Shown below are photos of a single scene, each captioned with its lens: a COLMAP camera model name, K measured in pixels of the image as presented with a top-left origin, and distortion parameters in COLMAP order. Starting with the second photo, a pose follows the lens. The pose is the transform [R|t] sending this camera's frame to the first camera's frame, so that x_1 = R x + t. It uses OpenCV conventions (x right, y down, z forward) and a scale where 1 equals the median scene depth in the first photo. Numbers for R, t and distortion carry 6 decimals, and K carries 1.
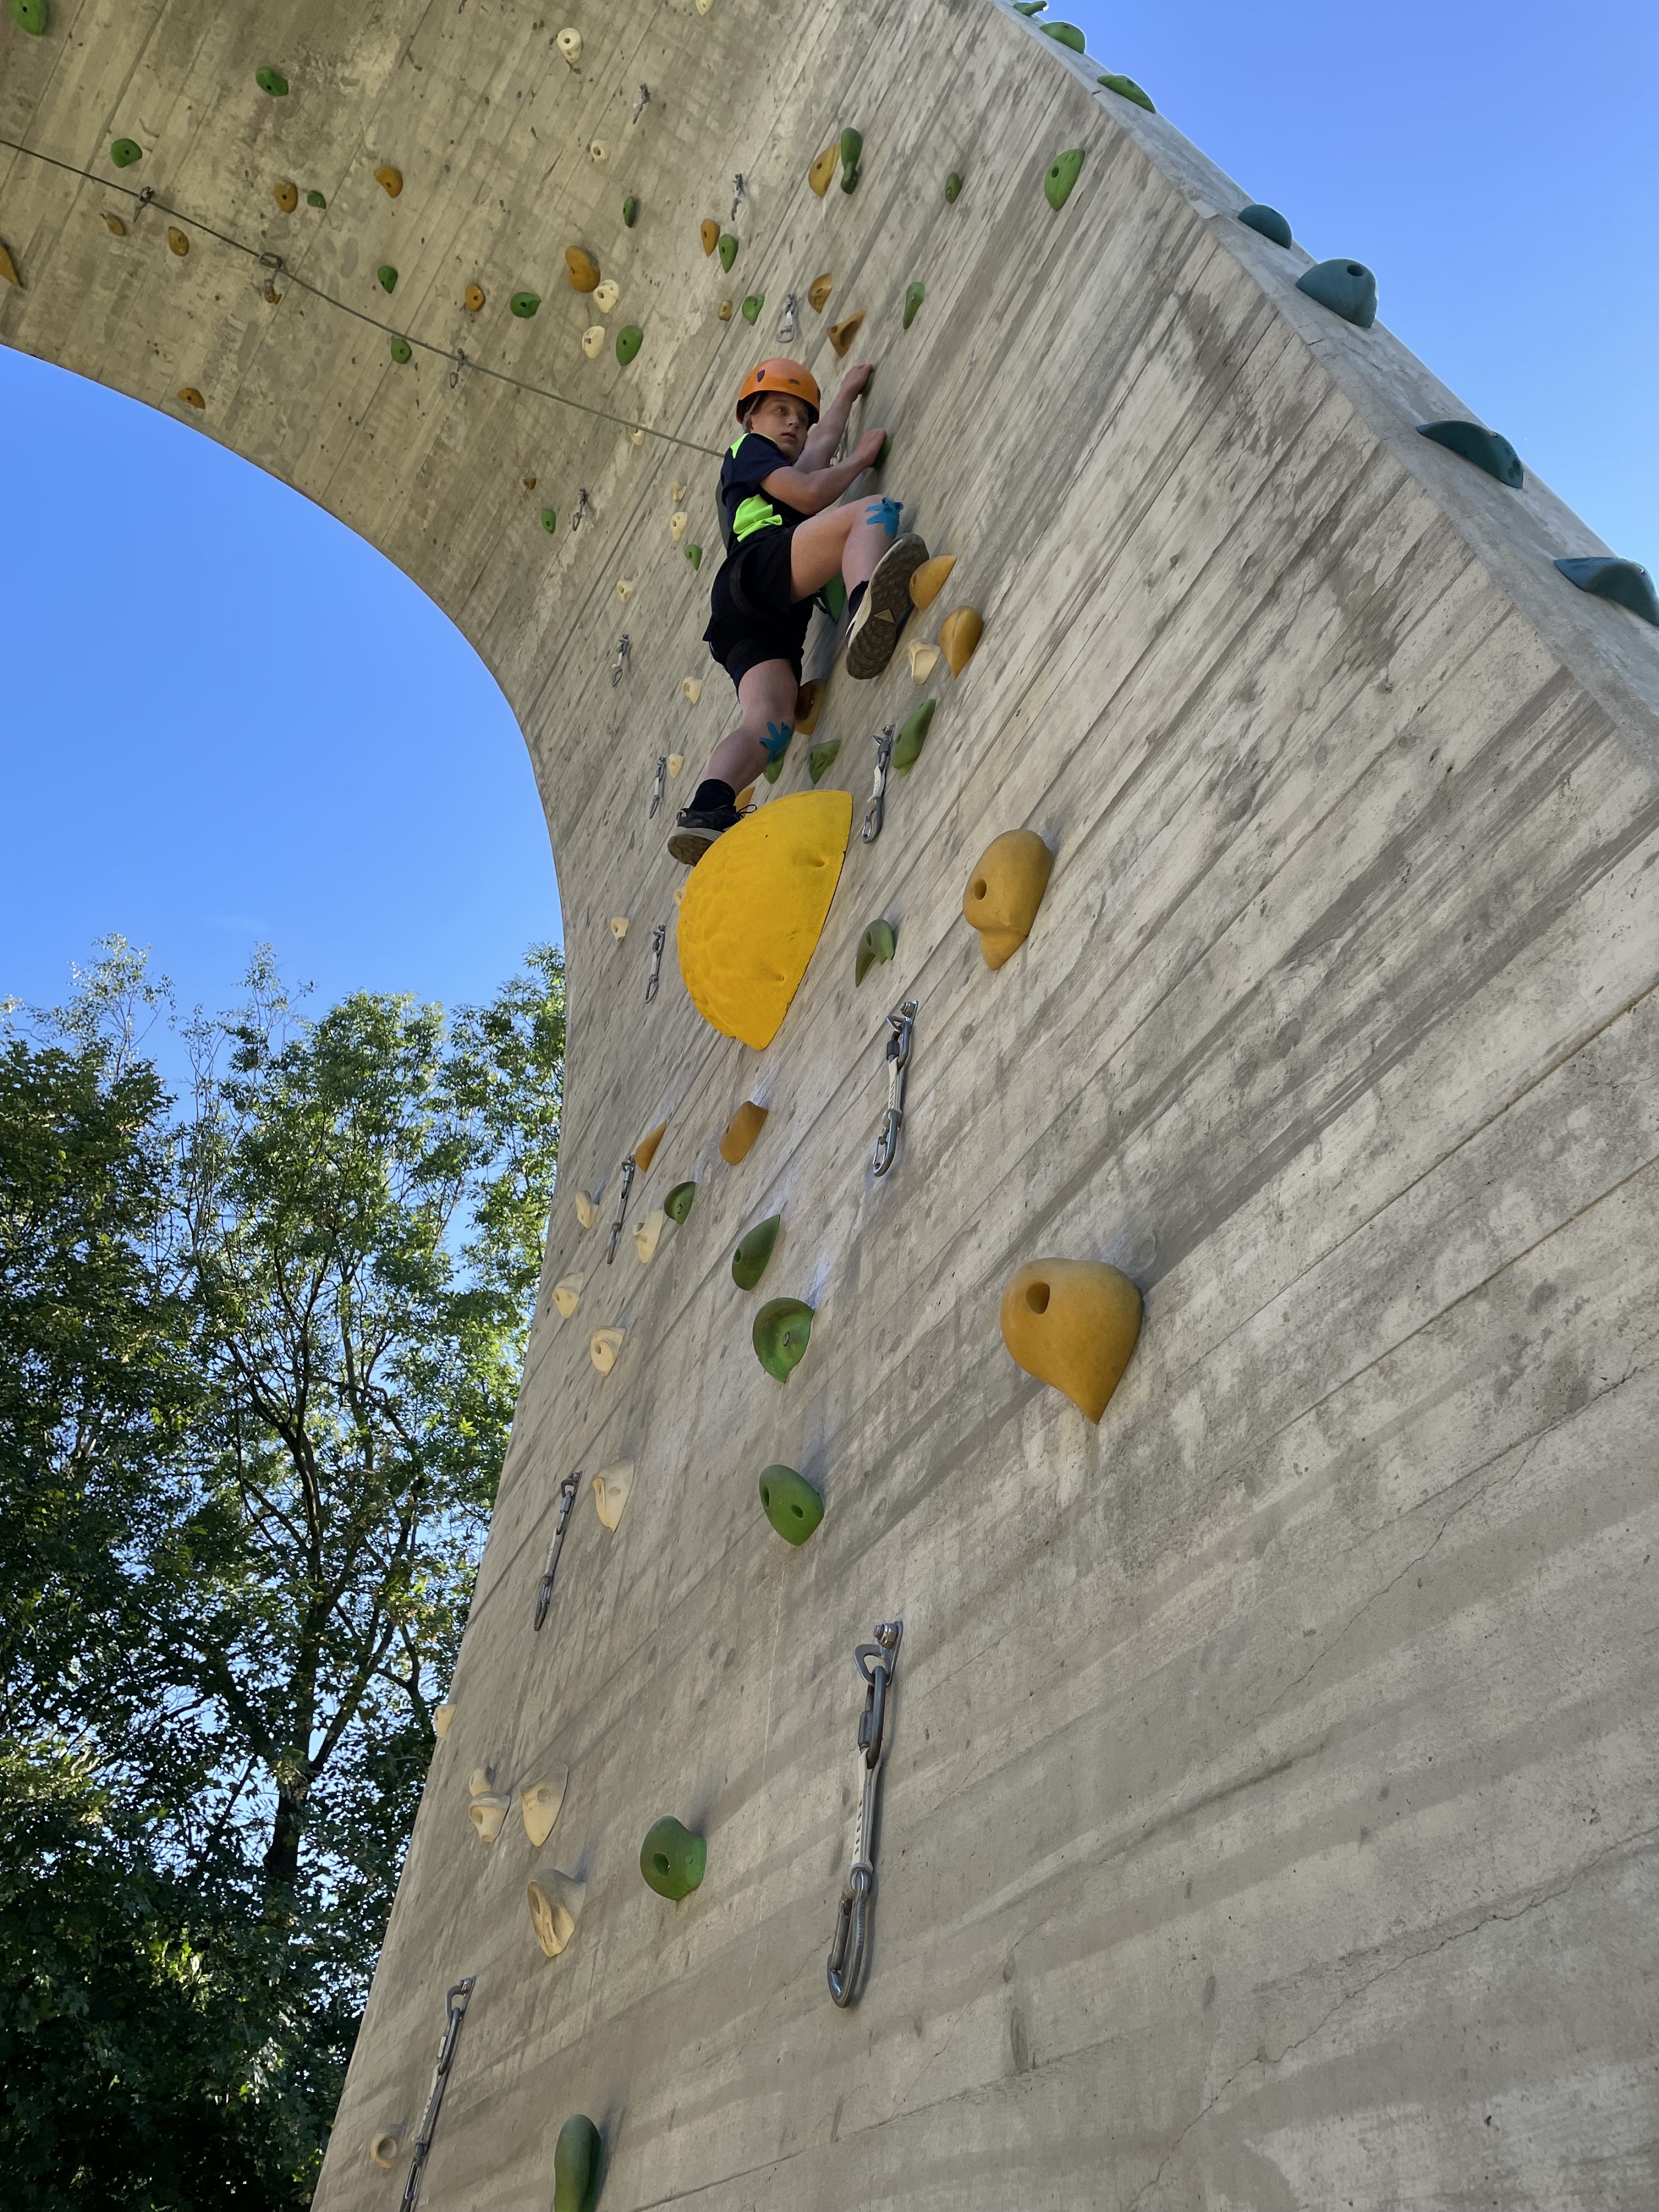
lens RADIAL K [[1682.0, 0, 820.8], [0, 1682.0, 1087.1], [0, 0, 1]] dist [0.090332, -0.123509]
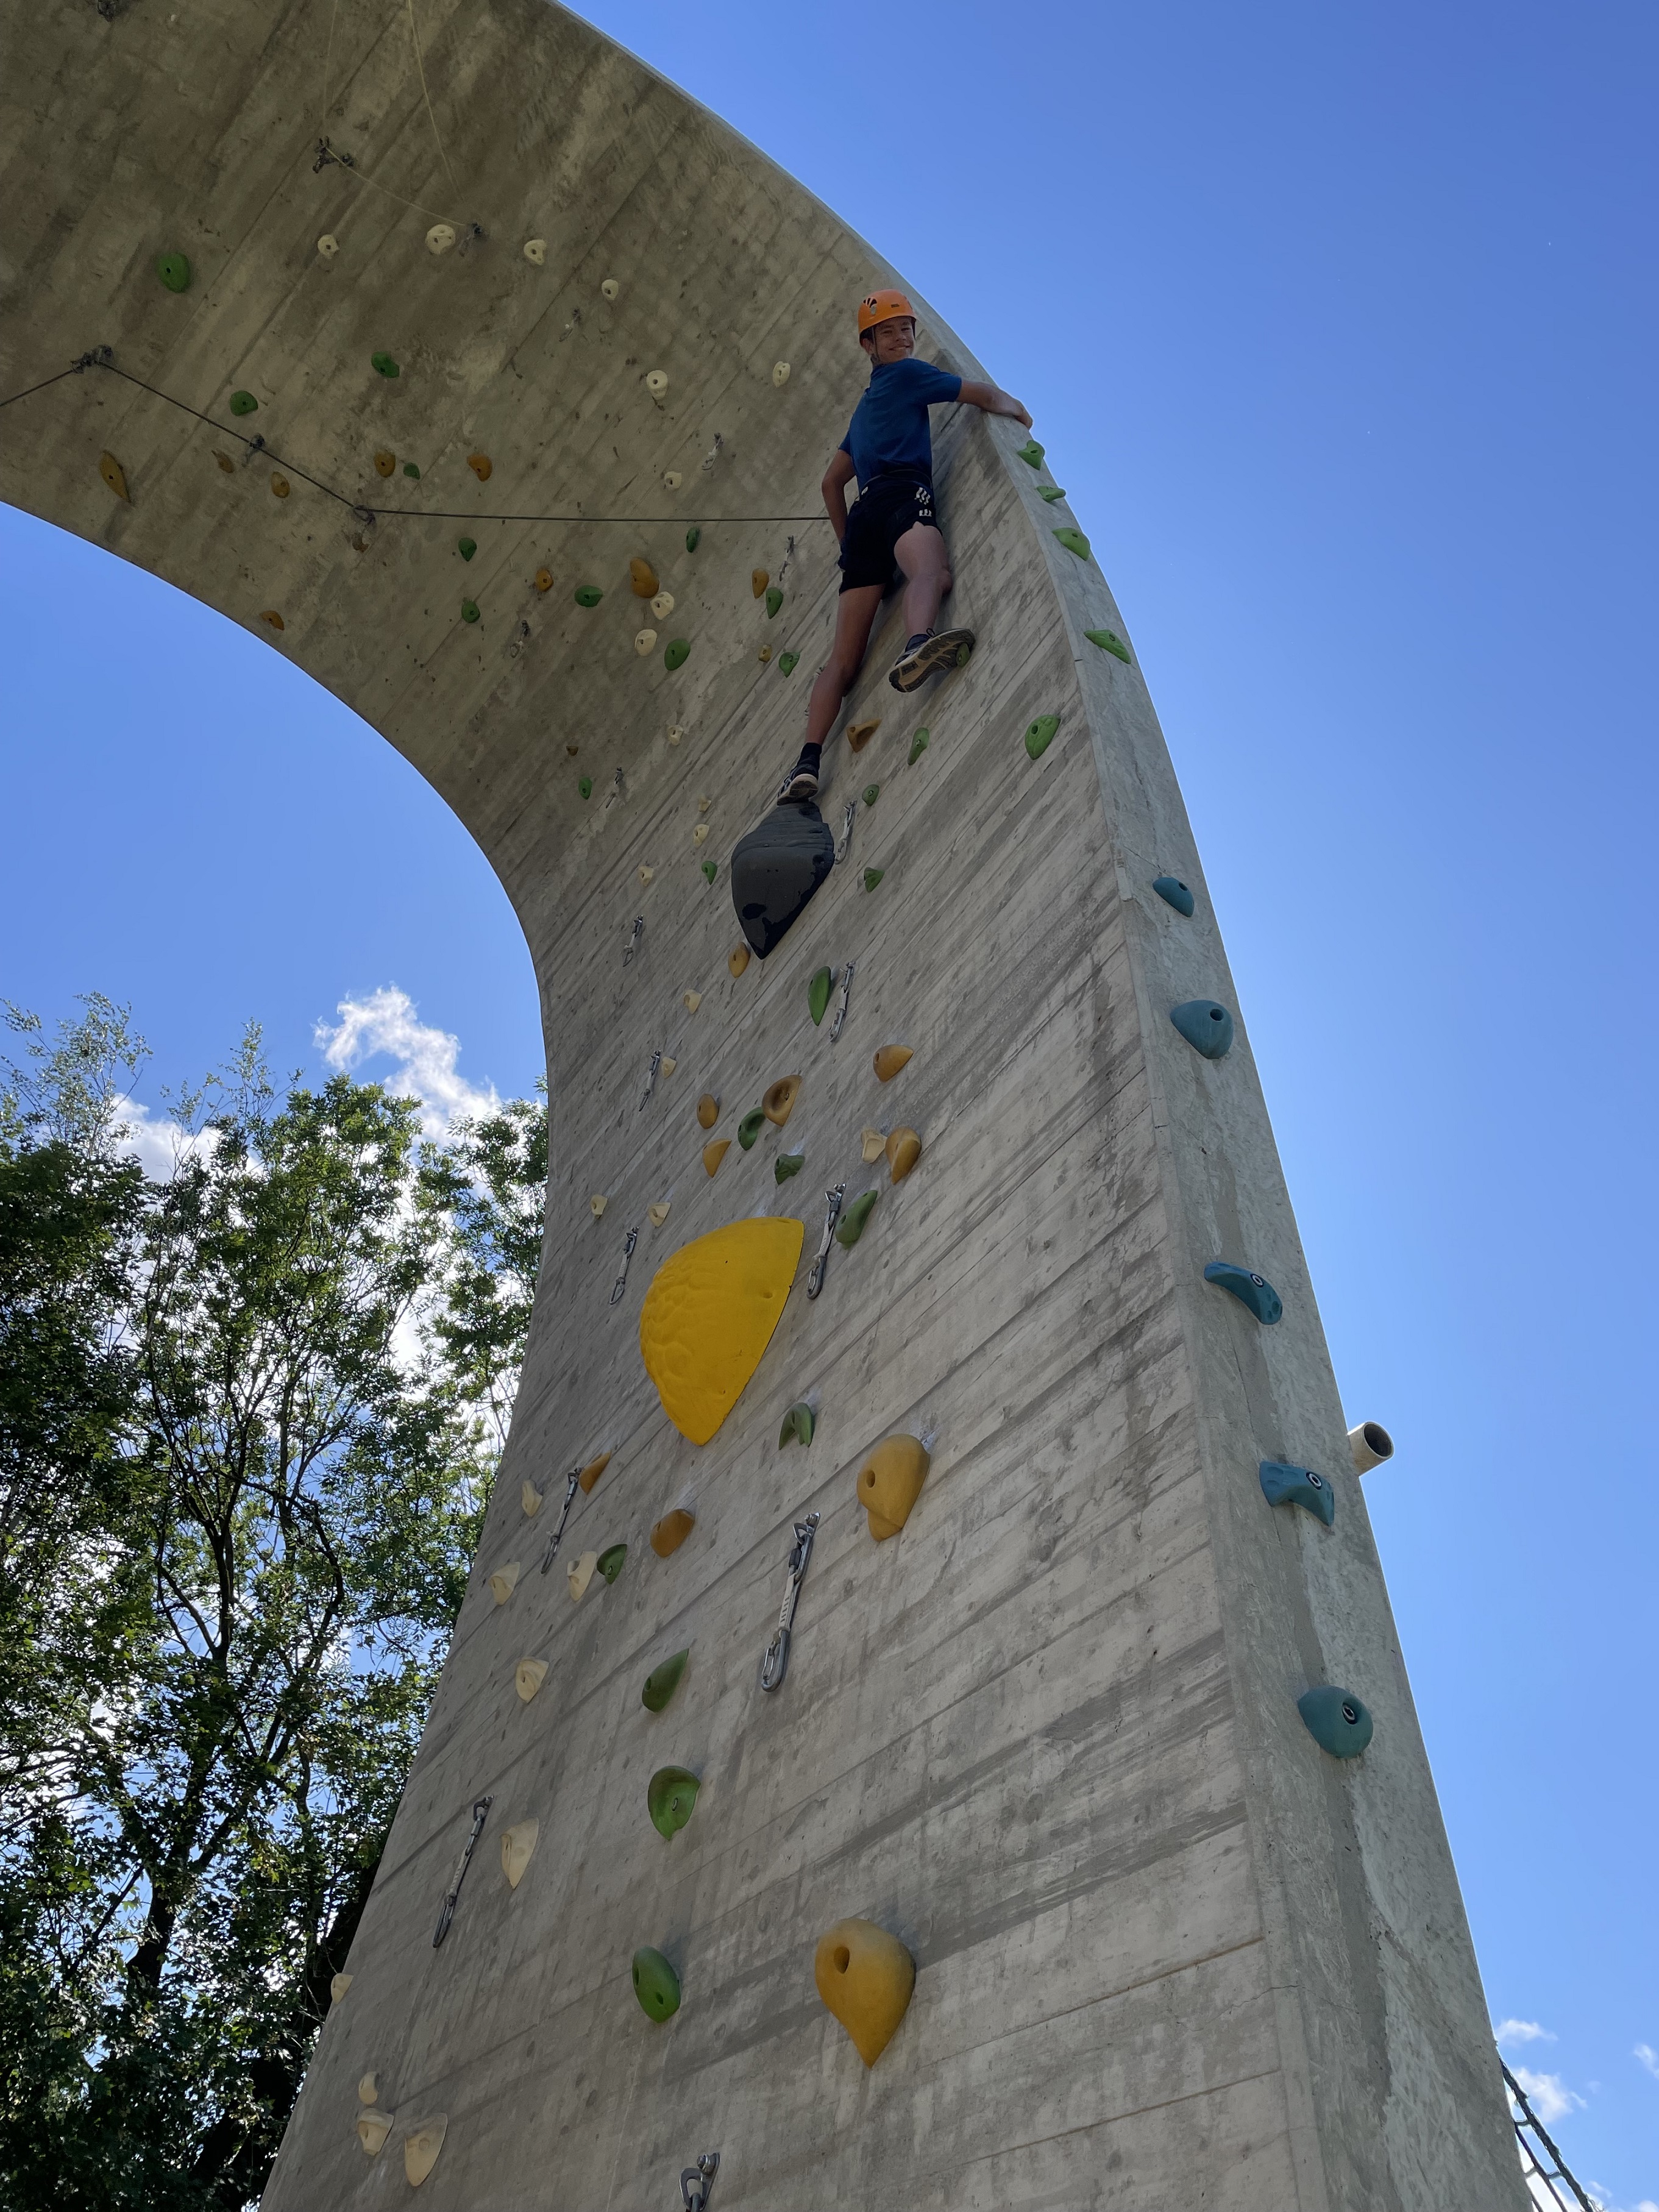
lens RADIAL K [[1682.0, 0, 820.8], [0, 1682.0, 1087.1], [0, 0, 1]] dist [0.090332, -0.123509]
pose [[0.992733, 0.119900, 0.010219, 0.004224], [-0.118929, 0.990537, -0.068497, -0.131451], [-0.018335, 0.066784, 0.997599, -0.114698]]
